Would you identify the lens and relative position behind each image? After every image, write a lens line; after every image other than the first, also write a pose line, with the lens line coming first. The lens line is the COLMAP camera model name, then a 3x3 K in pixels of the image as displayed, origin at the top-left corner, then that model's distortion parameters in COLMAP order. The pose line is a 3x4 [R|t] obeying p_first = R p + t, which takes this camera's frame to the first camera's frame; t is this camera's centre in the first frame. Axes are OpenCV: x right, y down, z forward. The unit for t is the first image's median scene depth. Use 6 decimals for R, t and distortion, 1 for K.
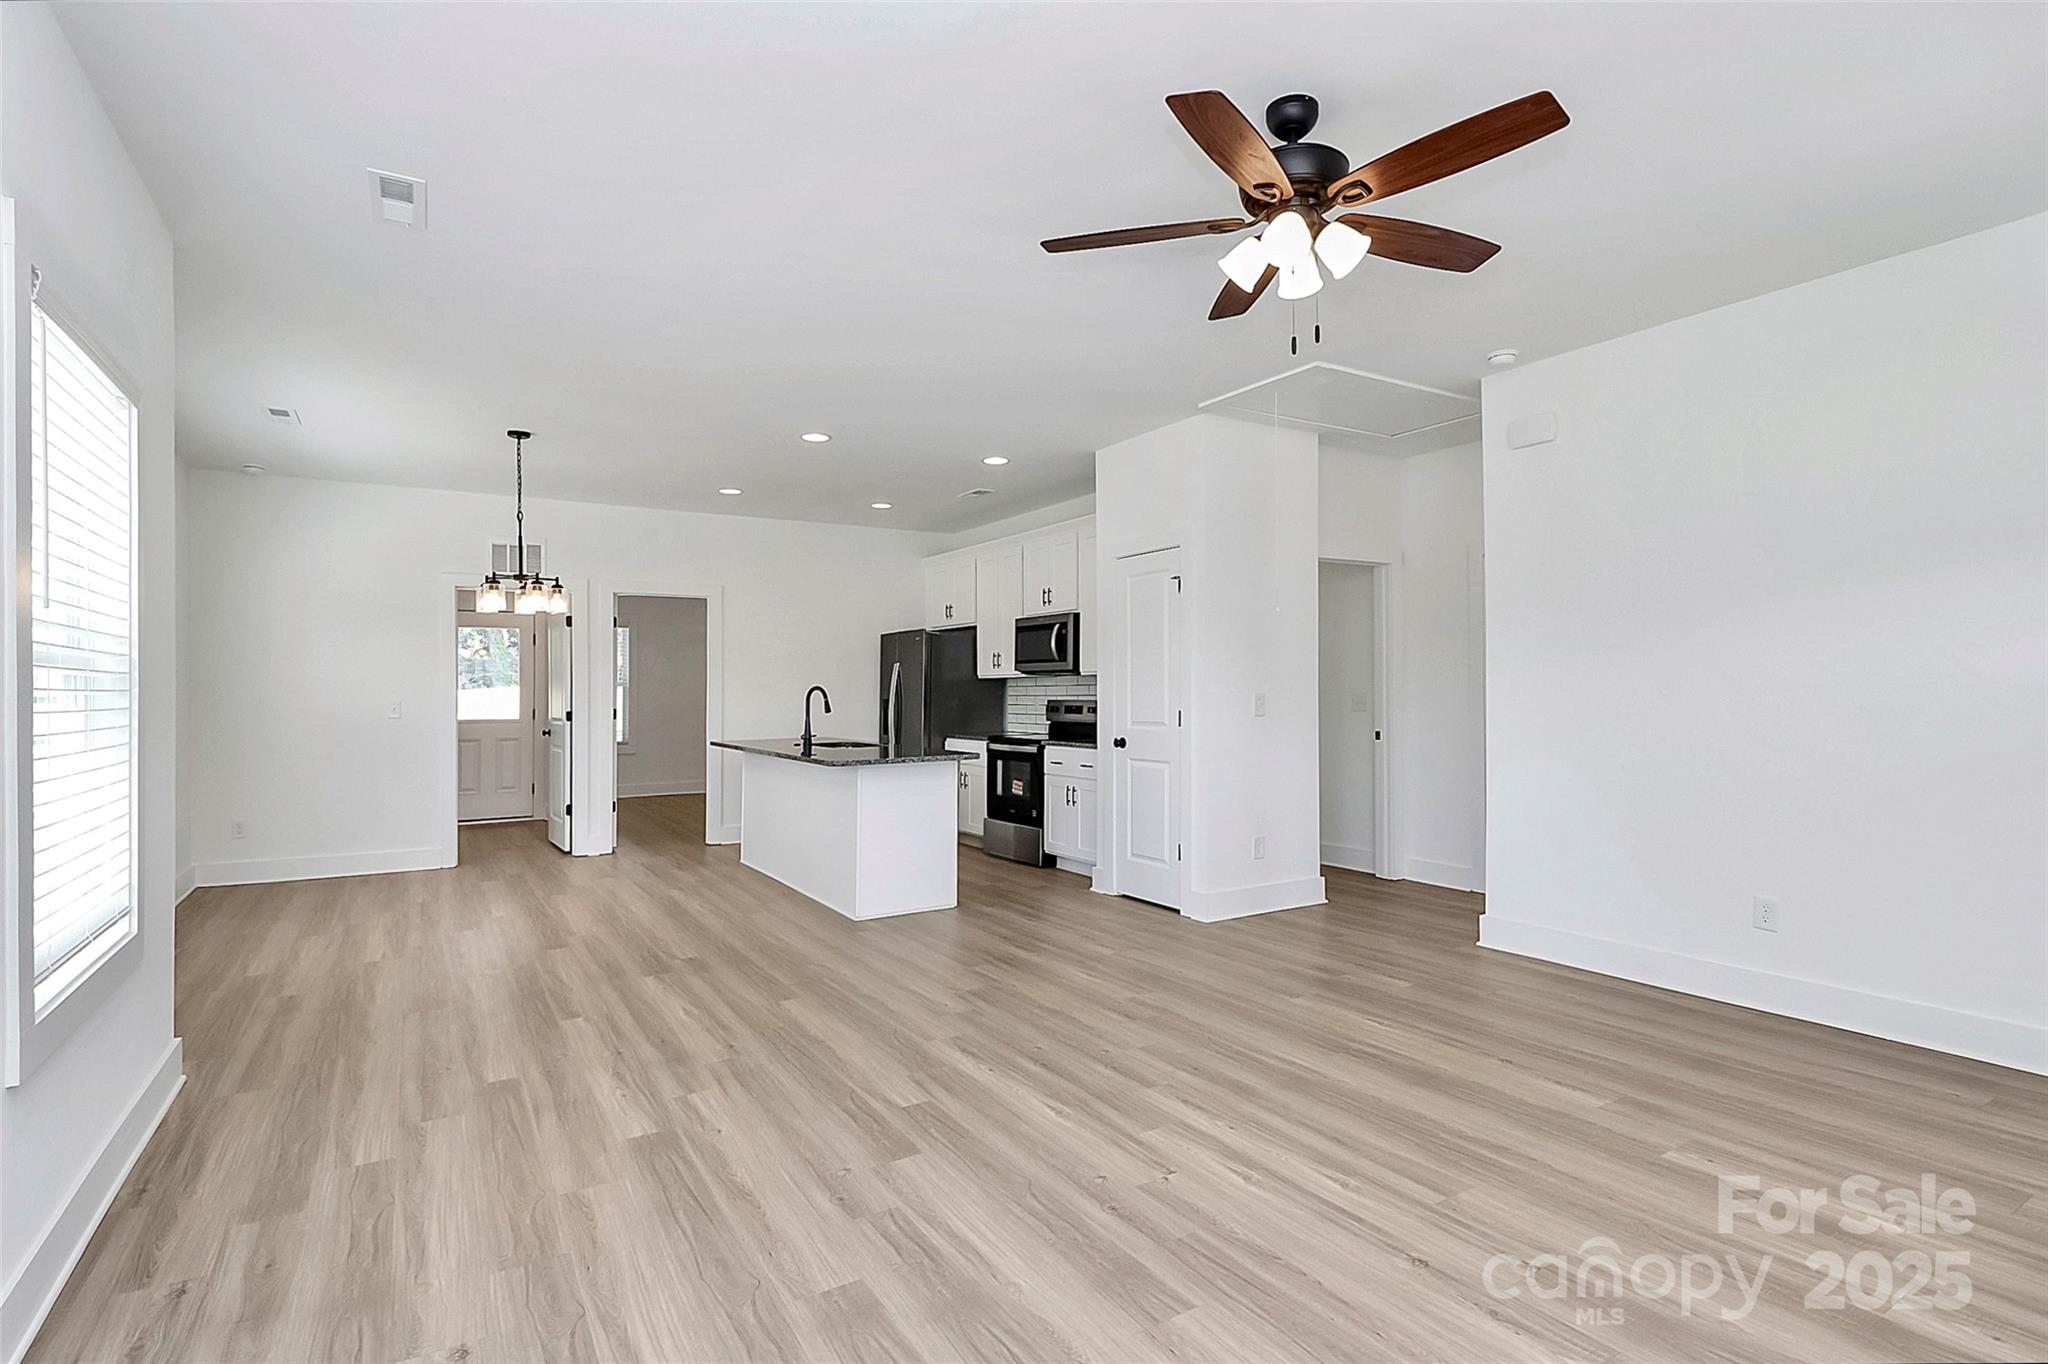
lens RADIAL K [[973.3, 0, 1025.9], [0, 973.3, 662.9], [0, 0, 1]] dist [-0.013659, 0.001458]
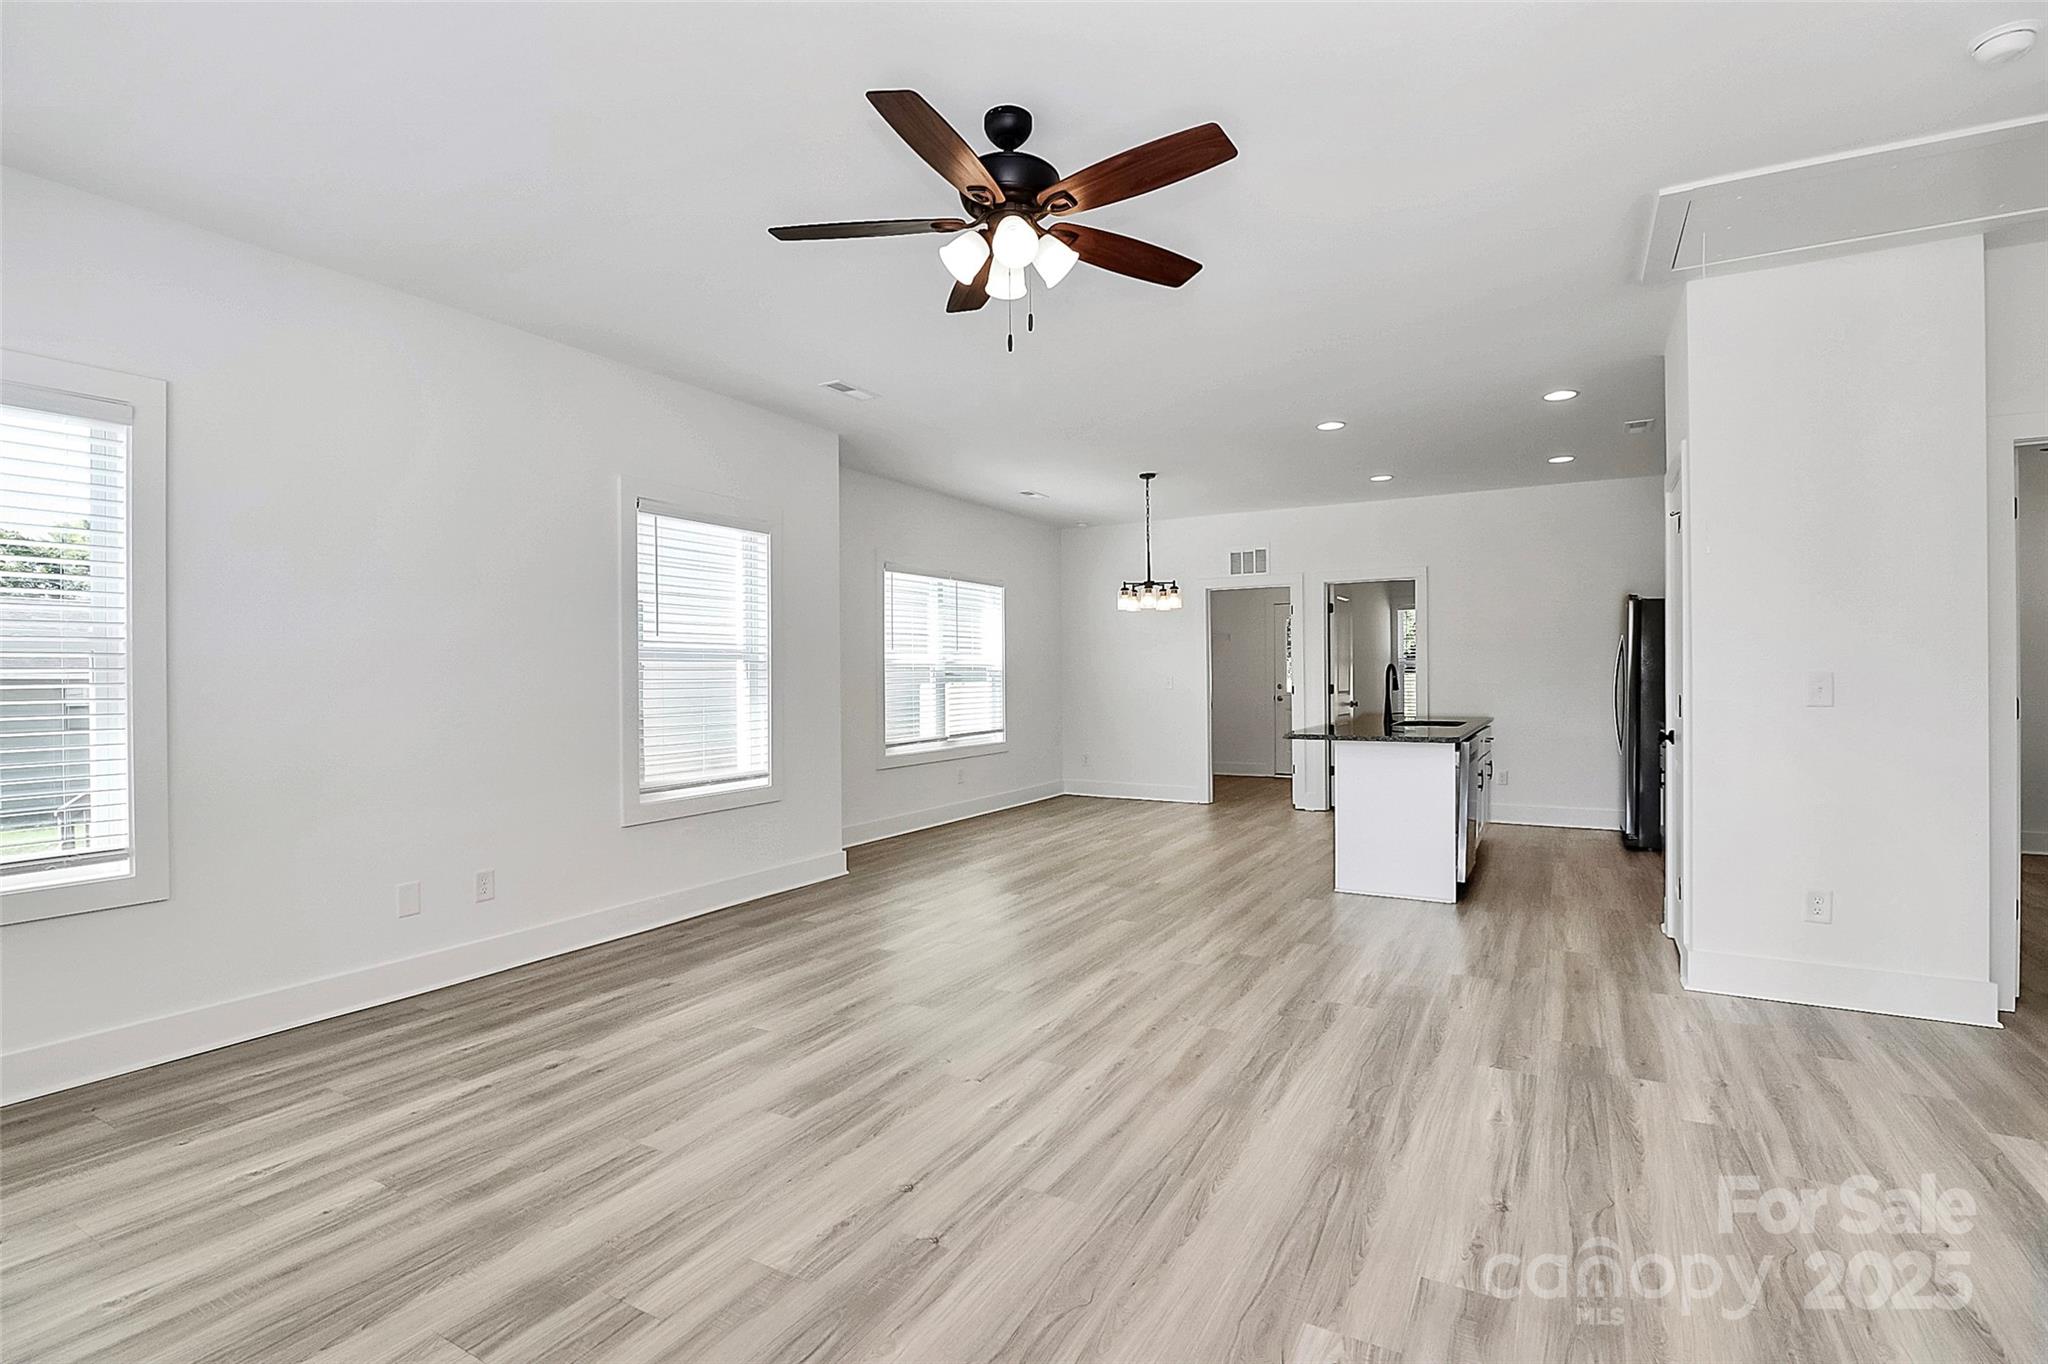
lens RADIAL K [[973.3, 0, 1036.8], [0, 973.3, 672.5], [0, 0, 1]] dist [-0.013659, 0.001458]
pose [[0.487558, 0.003692, -0.873083, 0.473938], [0.026809, 0.999456, 0.019198, 0.003997], [0.872679, -0.032766, 0.487194, 0.195391]]
